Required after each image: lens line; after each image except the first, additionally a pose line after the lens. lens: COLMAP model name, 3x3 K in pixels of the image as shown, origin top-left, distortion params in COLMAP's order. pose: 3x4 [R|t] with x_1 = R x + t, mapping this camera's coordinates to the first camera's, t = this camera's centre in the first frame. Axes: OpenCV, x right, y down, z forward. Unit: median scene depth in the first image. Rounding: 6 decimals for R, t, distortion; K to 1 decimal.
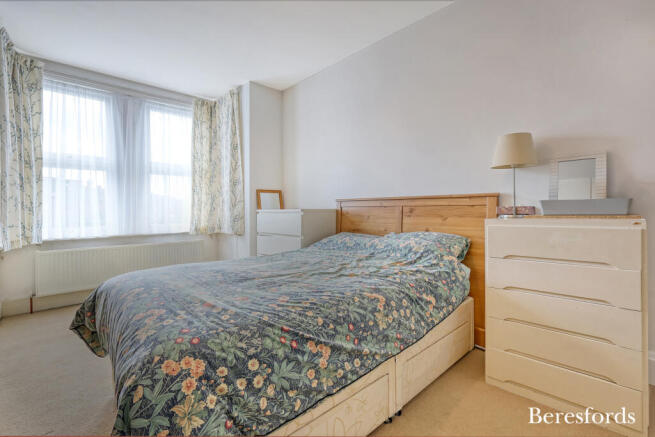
lens RADIAL K [[289.1, 0, 327.0], [0, 289.1, 211.7], [0, 0, 1]] dist [0.001328, 0.000032]
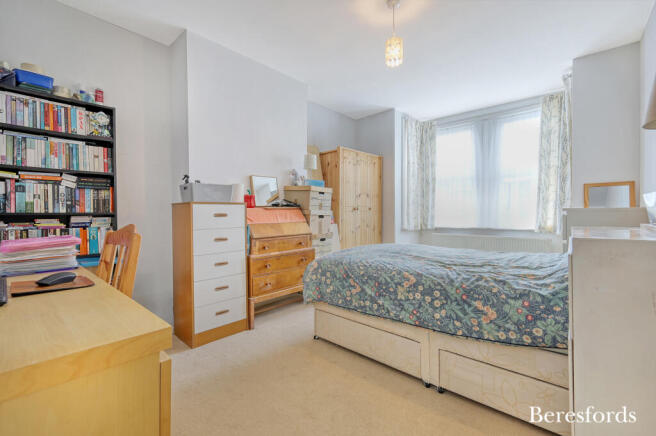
lens RADIAL K [[283.8, 0, 328.0], [0, 283.8, 218.0], [0, 0, 1]] dist [-0.000815, -0.000177]
pose [[0.094296, 0.030300, -0.995083, 0.625906], [0.004251, 0.999515, 0.030838, -0.008689], [0.995535, -0.007138, 0.094121, 0.223987]]
